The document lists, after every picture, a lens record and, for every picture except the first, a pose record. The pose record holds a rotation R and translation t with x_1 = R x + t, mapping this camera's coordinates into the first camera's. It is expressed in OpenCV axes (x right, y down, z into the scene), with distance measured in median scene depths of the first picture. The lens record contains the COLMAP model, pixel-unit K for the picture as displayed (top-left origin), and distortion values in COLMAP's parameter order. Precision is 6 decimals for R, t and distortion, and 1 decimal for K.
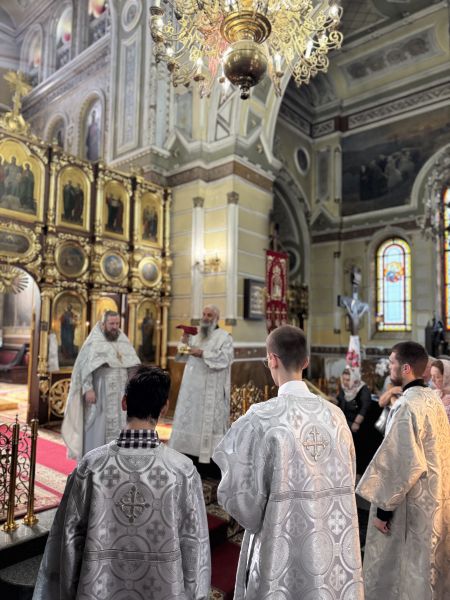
lens RADIAL K [[426.2, 0, 225.0], [0, 426.2, 300.0], [0, 0, 1]] dist [-0.005088, -0.165918]
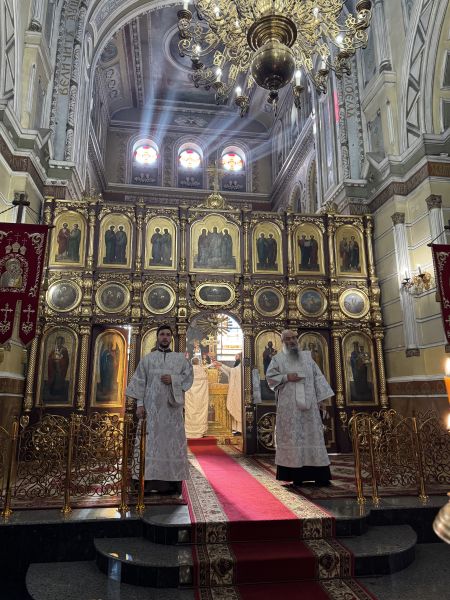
lens RADIAL K [[426.2, 0, 225.0], [0, 426.2, 300.0], [0, 0, 1]] dist [-0.005088, -0.165918]
pose [[0.662891, -0.178265, -0.727185, 0.318420], [0.047963, 0.979358, -0.196361, 0.098039], [0.747178, 0.095288, 0.657757, 0.153673]]
